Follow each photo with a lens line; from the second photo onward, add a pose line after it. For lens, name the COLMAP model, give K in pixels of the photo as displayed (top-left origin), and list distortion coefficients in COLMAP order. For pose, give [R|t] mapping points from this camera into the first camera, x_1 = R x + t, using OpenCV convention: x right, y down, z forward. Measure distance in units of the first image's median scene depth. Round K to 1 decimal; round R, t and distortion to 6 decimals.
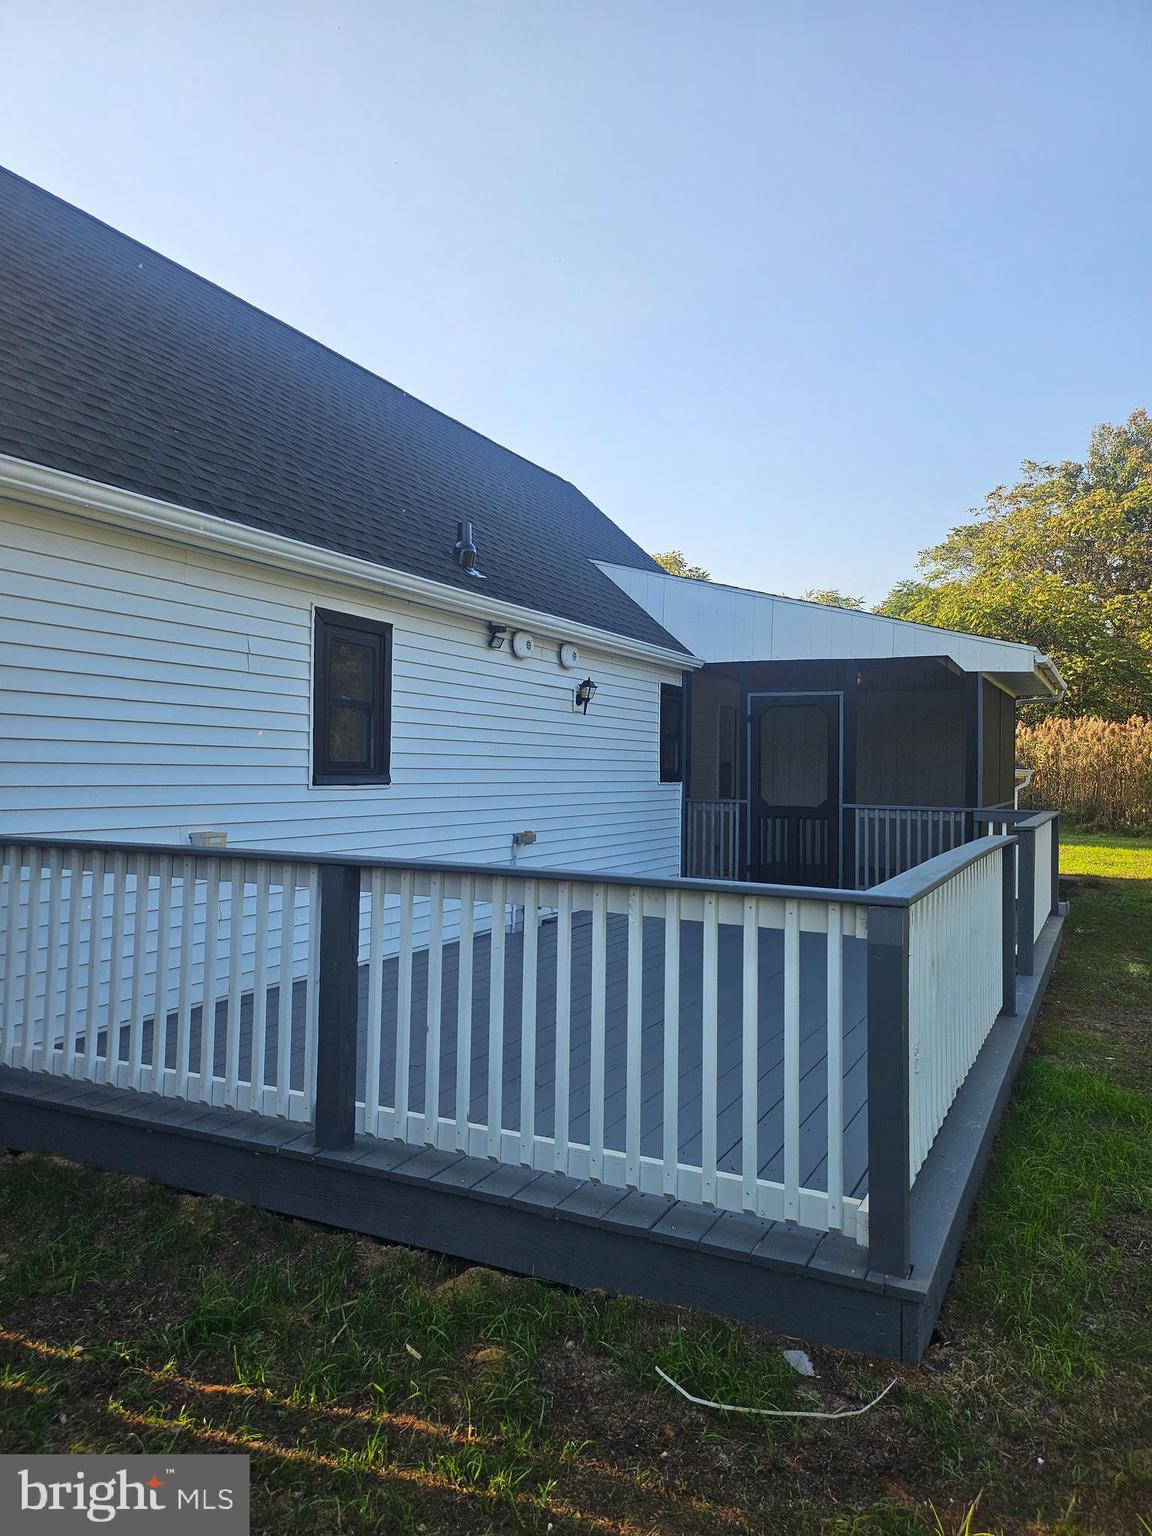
lens RADIAL K [[1079.8, 0, 576.0], [0, 1079.8, 768.0], [0, 0, 1]] dist [0.053154, -0.050235]
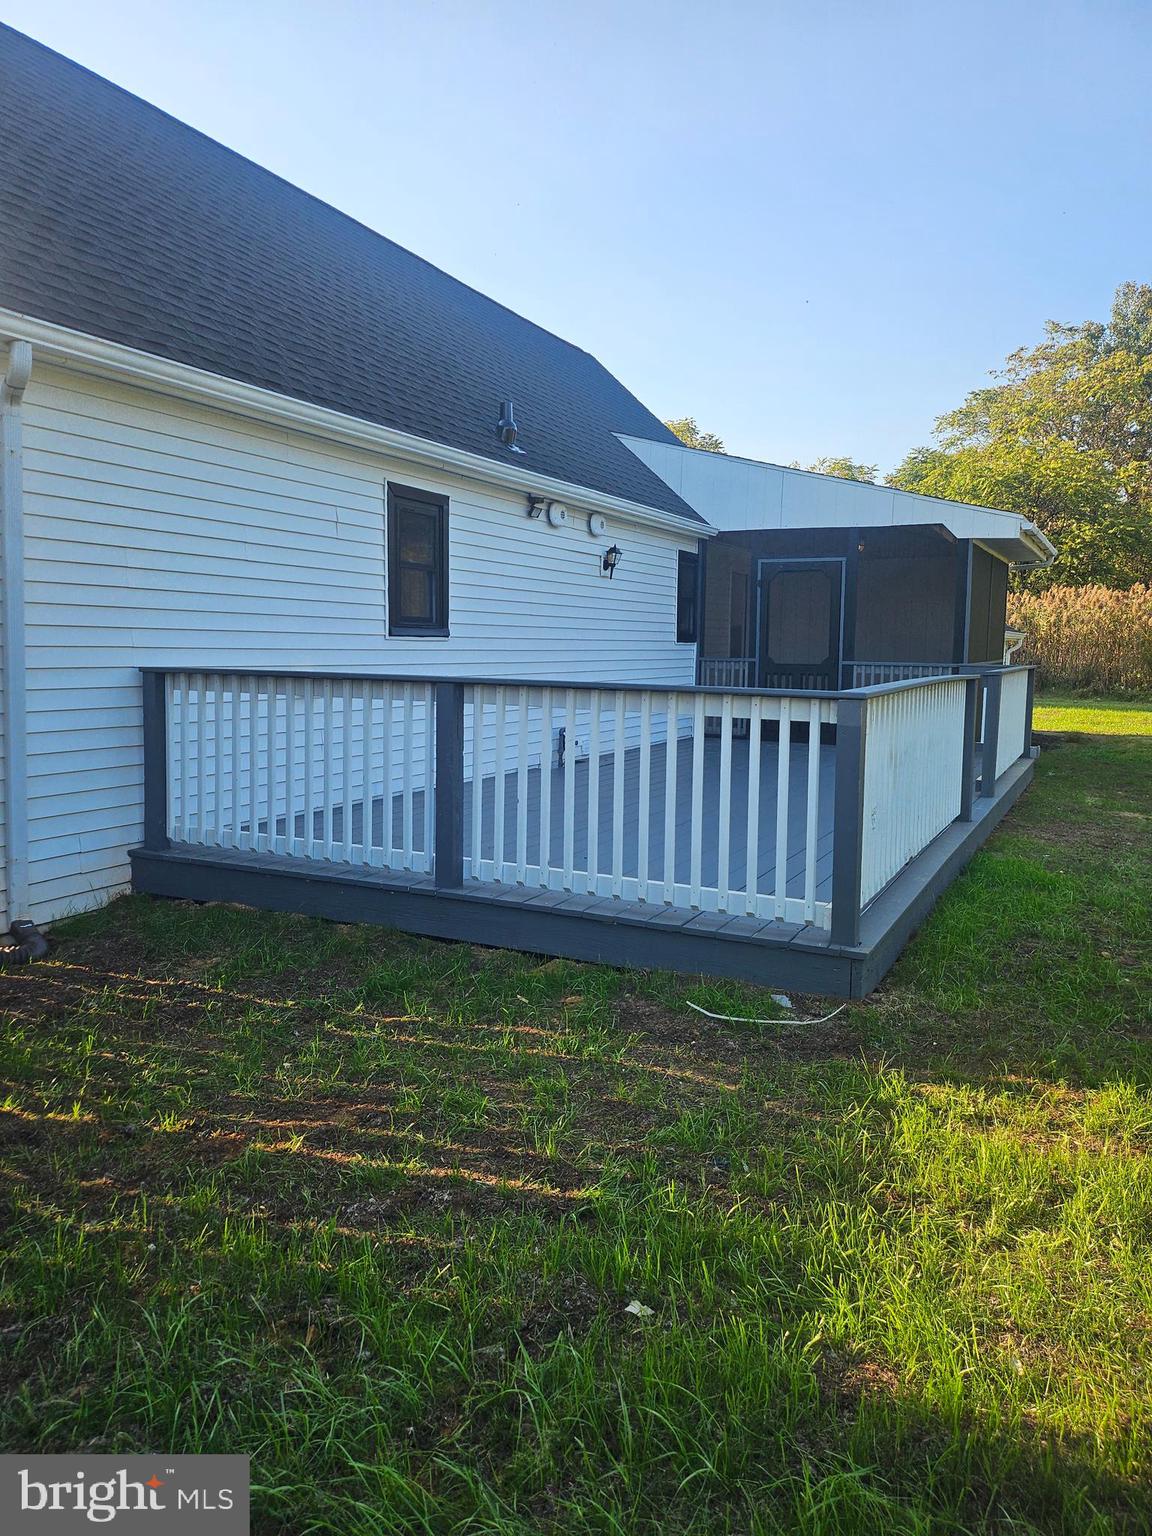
lens RADIAL K [[1079.8, 0, 576.0], [0, 1079.8, 768.0], [0, 0, 1]] dist [0.053154, -0.050235]
pose [[0.999970, -0.000547, -0.007710, -0.021799], [0.001434, 0.993301, 0.115549, 0.017263], [0.007595, -0.115557, 0.993272, -0.144250]]
